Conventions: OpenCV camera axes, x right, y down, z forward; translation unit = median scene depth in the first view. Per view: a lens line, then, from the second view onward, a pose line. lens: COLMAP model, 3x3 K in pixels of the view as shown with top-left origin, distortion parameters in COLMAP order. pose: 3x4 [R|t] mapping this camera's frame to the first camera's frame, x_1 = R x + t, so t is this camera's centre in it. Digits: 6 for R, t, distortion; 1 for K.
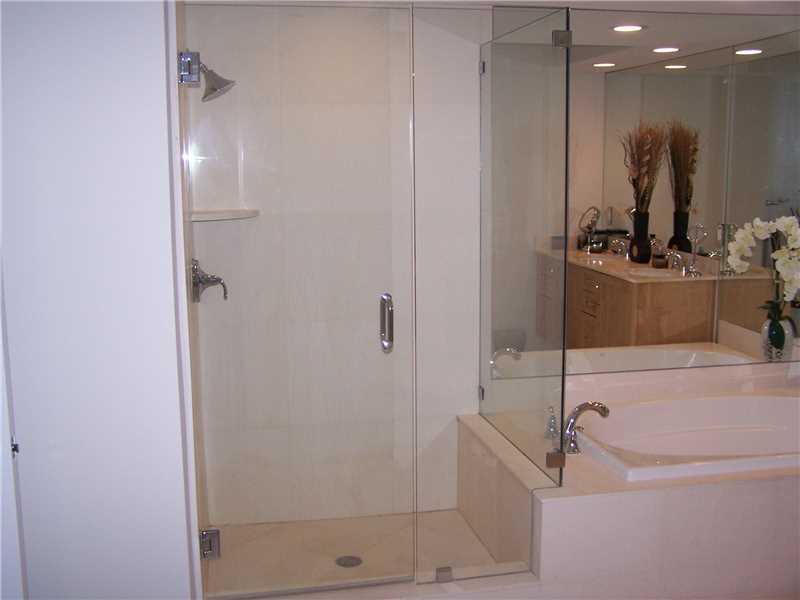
lens RADIAL K [[893.4, 0, 400.2], [0, 893.4, 301.4], [0, 0, 1]] dist [-0.085783, 0.000000]
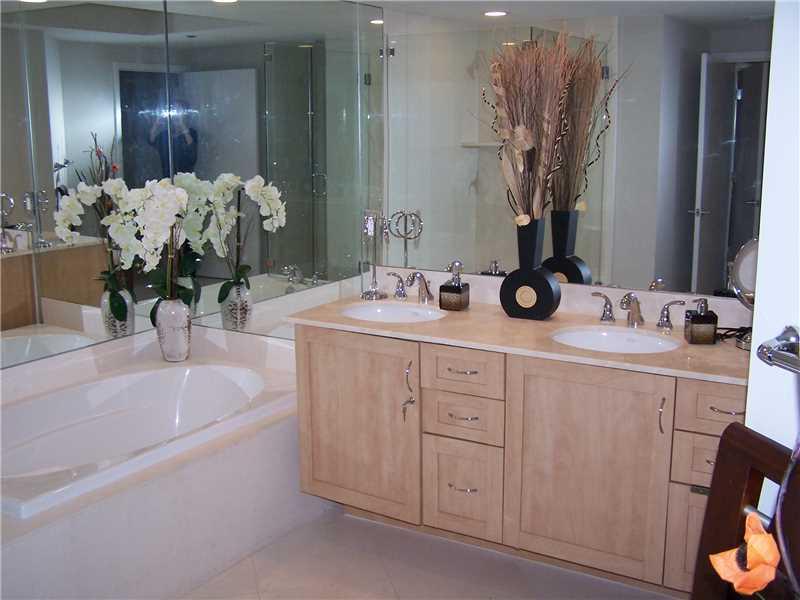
lens RADIAL K [[893.4, 0, 399.8], [0, 893.4, 296.8], [0, 0, 1]] dist [-0.085783, 0.000000]
pose [[0.692879, -0.138244, 0.707677, -0.027155], [0.112392, 0.990159, 0.083385, -0.016729], [-0.712240, 0.021761, 0.701598, 0.129800]]
